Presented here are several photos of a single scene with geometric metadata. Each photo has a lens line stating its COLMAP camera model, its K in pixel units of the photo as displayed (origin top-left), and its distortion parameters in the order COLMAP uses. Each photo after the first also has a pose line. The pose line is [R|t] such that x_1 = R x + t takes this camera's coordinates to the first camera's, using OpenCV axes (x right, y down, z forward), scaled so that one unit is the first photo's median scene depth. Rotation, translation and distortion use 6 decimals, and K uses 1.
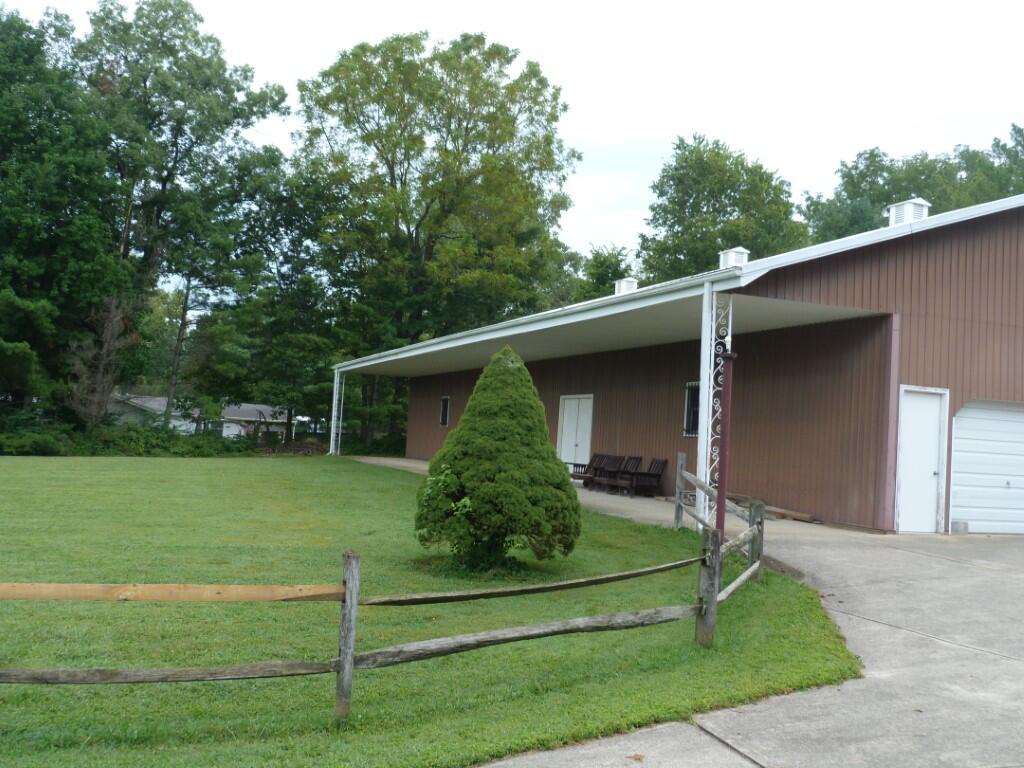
lens RADIAL K [[1008.0, 0, 509.8], [0, 1008.0, 378.0], [0, 0, 1]] dist [-0.032787, 0.000000]
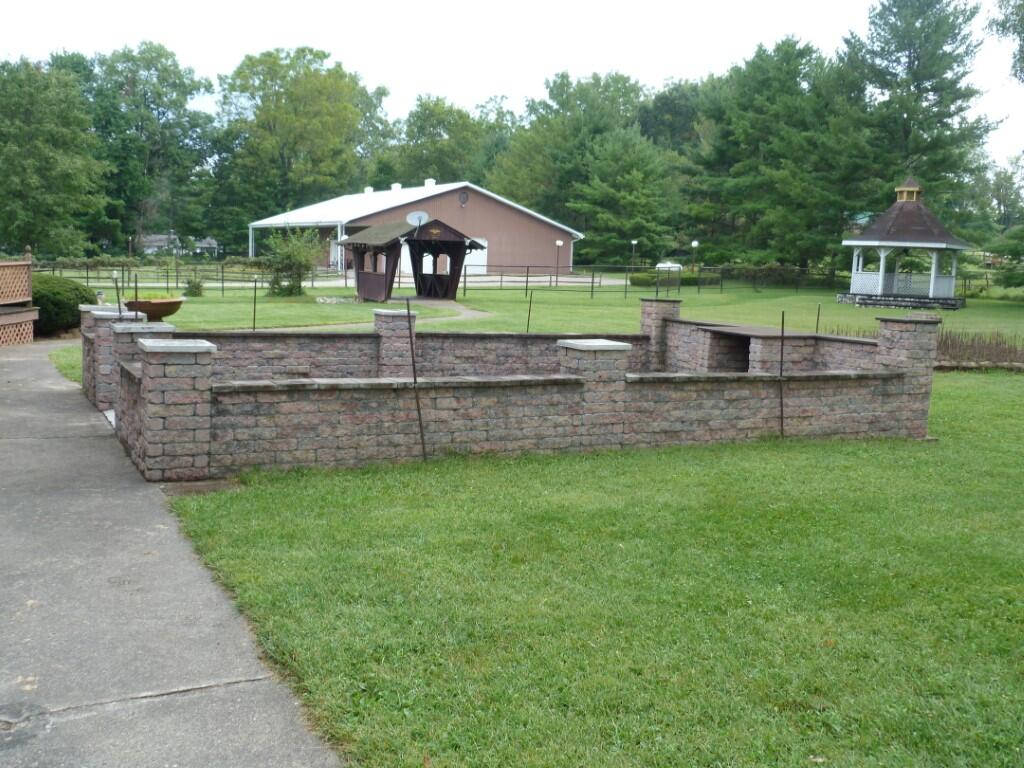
lens RADIAL K [[1008.0, 0, 487.8], [0, 1008.0, 387.0], [0, 0, 1]] dist [-0.032787, 0.000000]
pose [[0.995857, -0.034203, 0.084258, 0.132688], [0.017372, 0.981061, 0.192918, -0.066294], [-0.089261, -0.190655, 0.977590, -1.105708]]
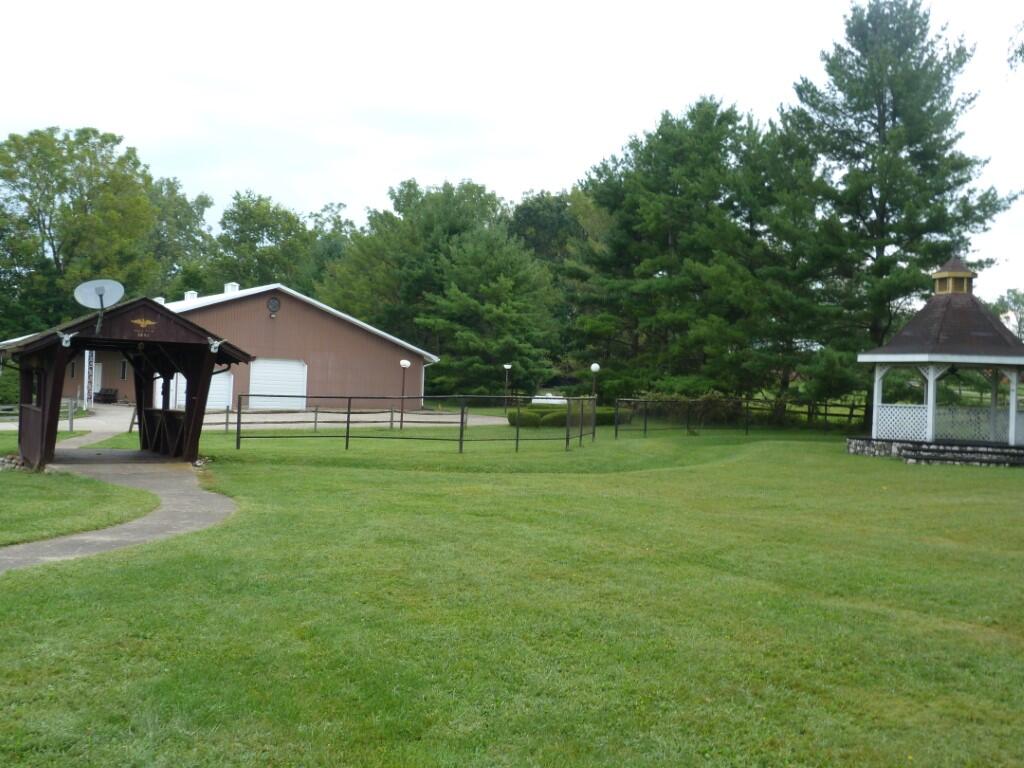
lens RADIAL K [[1008.0, 0, 505.8], [0, 1008.0, 389.9], [0, 0, 1]] dist [-0.032787, 0.000000]
pose [[0.967589, -0.021259, 0.251635, 0.196019], [0.004819, 0.997823, 0.065771, -0.034567], [-0.252485, -0.062426, 0.965585, -0.725299]]
